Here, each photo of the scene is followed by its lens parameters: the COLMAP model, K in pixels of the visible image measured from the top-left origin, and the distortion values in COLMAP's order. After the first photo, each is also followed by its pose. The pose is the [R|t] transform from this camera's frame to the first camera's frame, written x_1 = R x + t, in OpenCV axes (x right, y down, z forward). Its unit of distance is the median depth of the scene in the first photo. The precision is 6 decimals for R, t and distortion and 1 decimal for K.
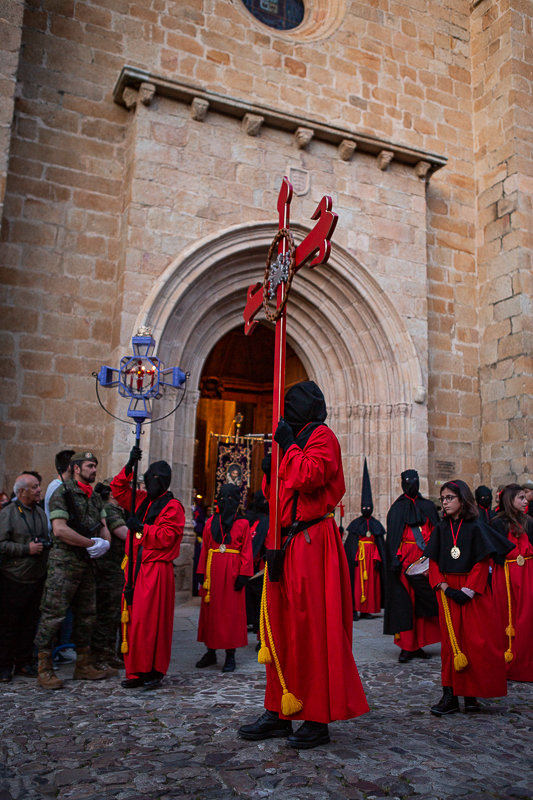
lens RADIAL K [[717.7, 0, 272.0], [0, 717.7, 401.4], [0, 0, 1]] dist [-0.076064, 0.080102]
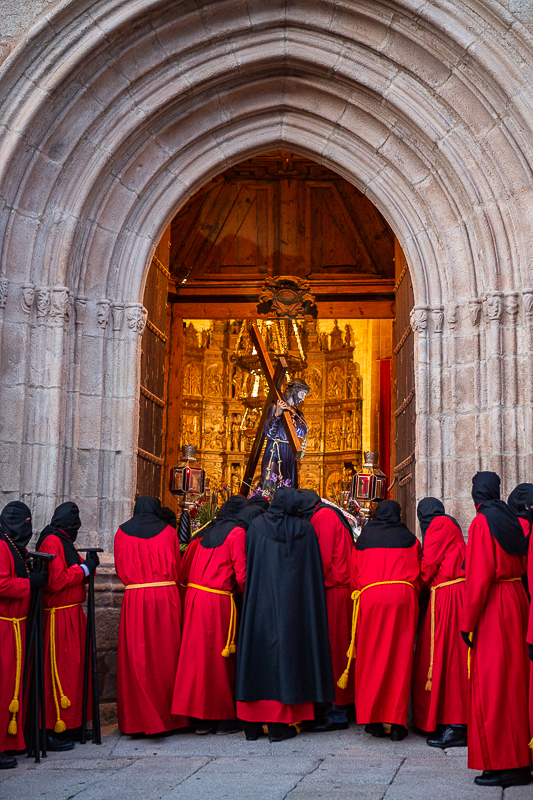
lens RADIAL K [[1153.4, 0, 261.8], [0, 1153.4, 398.7], [0, 0, 1]] dist [0.044603, 0.000000]
pose [[0.893779, -0.077040, -0.441842, 0.320224], [0.095619, 0.995219, 0.019896, 0.042864], [0.438197, -0.060031, 0.896872, 0.298768]]
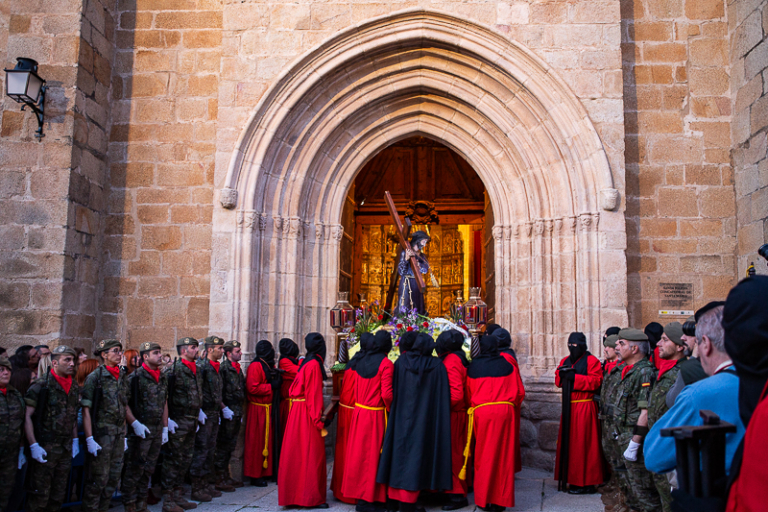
lens RADIAL K [[689.0, 0, 384.7], [0, 689.0, 260.6], [0, 0, 1]] dist [-0.076064, 0.080102]
pose [[0.881195, -0.071607, -0.467299, 0.337368], [0.100395, 0.994261, 0.036959, 0.004492], [0.461970, -0.079483, 0.883327, 0.258736]]
